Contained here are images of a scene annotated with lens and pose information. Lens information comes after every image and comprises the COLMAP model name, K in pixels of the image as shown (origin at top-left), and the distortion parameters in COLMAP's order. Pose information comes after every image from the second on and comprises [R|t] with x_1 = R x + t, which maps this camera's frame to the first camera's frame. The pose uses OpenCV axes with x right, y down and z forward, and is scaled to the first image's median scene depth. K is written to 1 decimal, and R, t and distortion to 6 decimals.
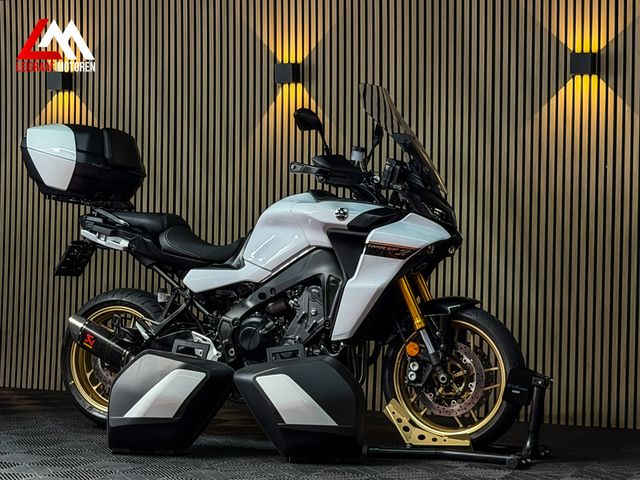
lens RADIAL K [[1412.5, 0, 325.0], [0, 1412.5, 245.0], [0, 0, 1]] dist [0.130102, 0.000000]
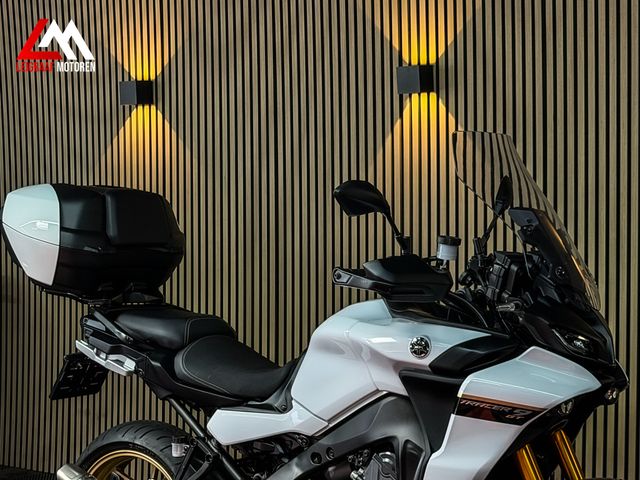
lens RADIAL K [[1412.5, 0, 319.3], [0, 1412.5, 241.5], [0, 0, 1]] dist [0.130102, 0.000000]
pose [[0.978094, -0.009522, -0.207947, 0.086965], [0.019464, 0.998760, 0.045817, -0.086623], [0.207253, -0.048861, 0.977066, 0.341171]]
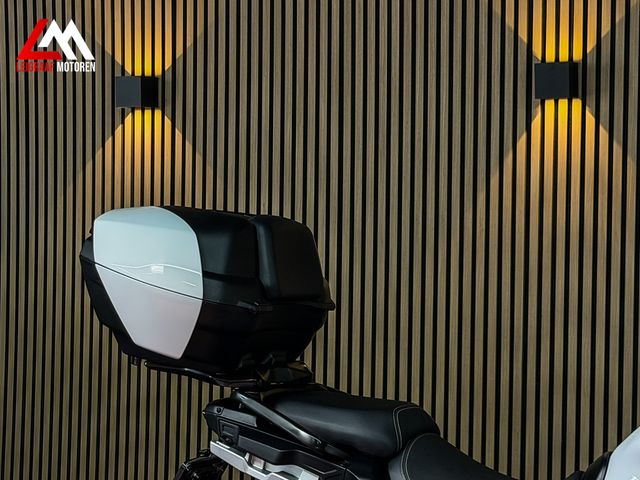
lens RADIAL K [[1412.5, 0, 321.6], [0, 1412.5, 257.4], [0, 0, 1]] dist [0.130102, 0.000000]
pose [[0.999653, -0.000065, -0.026346, -0.121016], [0.000899, 0.999498, 0.031658, -0.083421], [0.026331, -0.031671, 0.999151, 0.529397]]
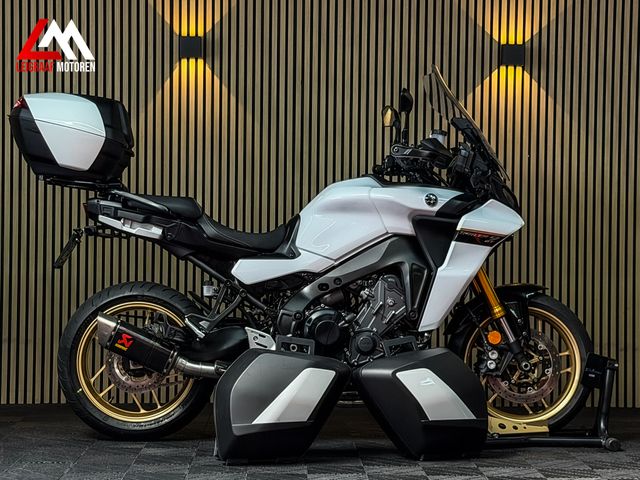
lens RADIAL K [[1412.5, 0, 324.5], [0, 1412.5, 244.9], [0, 0, 1]] dist [0.130102, 0.000000]
pose [[0.896643, -0.007034, 0.442699, -0.425179], [0.002828, 0.999944, 0.010160, -0.001122], [-0.442746, -0.007857, 0.896613, 0.148865]]
